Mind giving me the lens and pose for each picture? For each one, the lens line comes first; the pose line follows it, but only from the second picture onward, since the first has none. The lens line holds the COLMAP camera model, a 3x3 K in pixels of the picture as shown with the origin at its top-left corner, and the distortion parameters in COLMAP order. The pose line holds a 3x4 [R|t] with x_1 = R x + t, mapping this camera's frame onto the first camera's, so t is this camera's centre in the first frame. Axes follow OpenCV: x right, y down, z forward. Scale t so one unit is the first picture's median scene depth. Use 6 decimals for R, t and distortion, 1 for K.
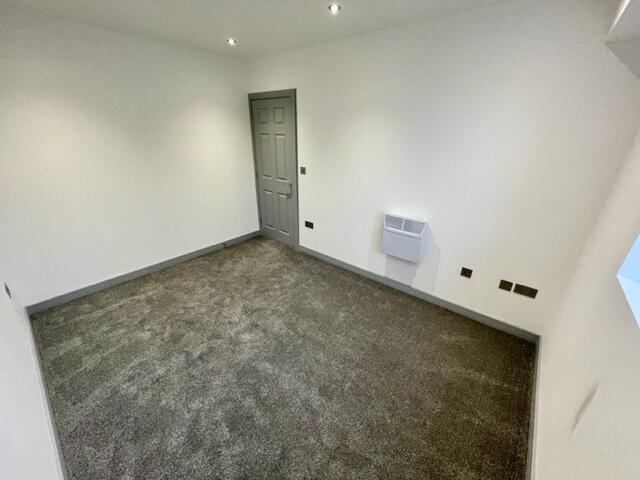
lens RADIAL K [[252.9, 0, 313.2], [0, 252.9, 239.7], [0, 0, 1]] dist [0.000008, 0.000049]
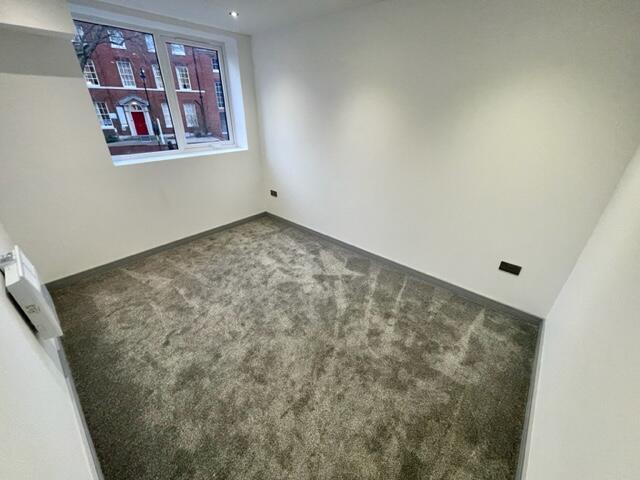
lens RADIAL K [[257.2, 0, 321.1], [0, 257.2, 239.9], [0, 0, 1]] dist [-0.000372, -0.000091]
pose [[-0.999820, -0.018922, -0.001465, -0.284218], [-0.013008, 0.627037, 0.778881, -0.504634], [-0.013819, 0.778760, -0.627170, 1.138069]]
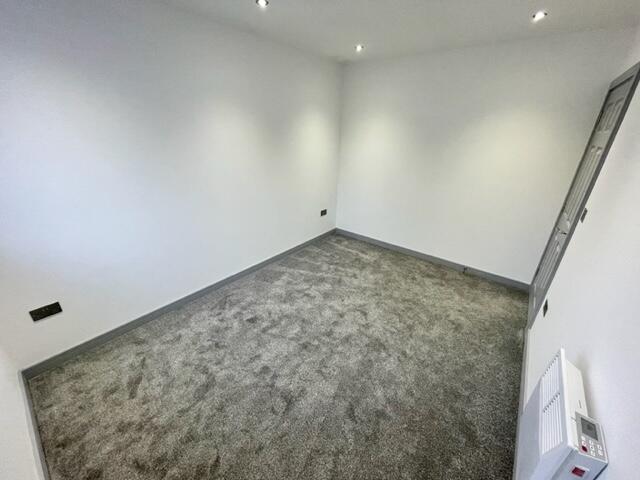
lens RADIAL K [[257.2, 0, 321.1], [0, 257.2, 239.9], [0, 0, 1]] dist [-0.000372, -0.000091]
pose [[0.038594, 0.382761, -0.923041, 0.508192], [-0.415700, 0.846152, 0.333496, -0.196900], [0.908683, 0.370837, 0.191770, 0.485273]]
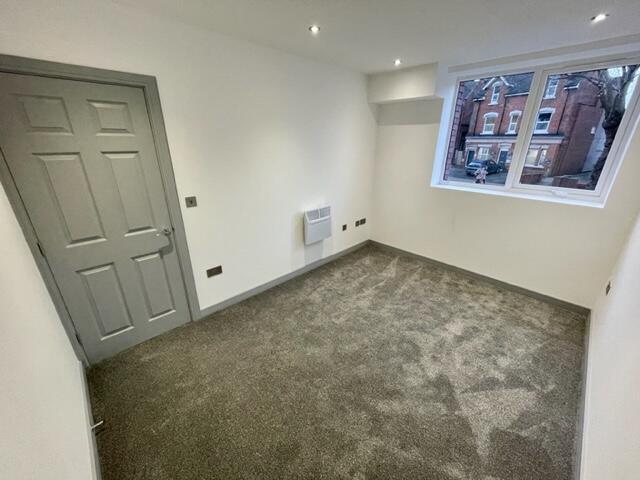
lens RADIAL K [[257.2, 0, 321.1], [0, 257.2, 239.9], [0, 0, 1]] dist [-0.000372, -0.000091]
pose [[0.086074, -0.364999, 0.927021, -0.784054], [0.398793, 0.865303, 0.303670, -0.293883], [-0.912993, 0.343551, 0.220039, 0.651350]]
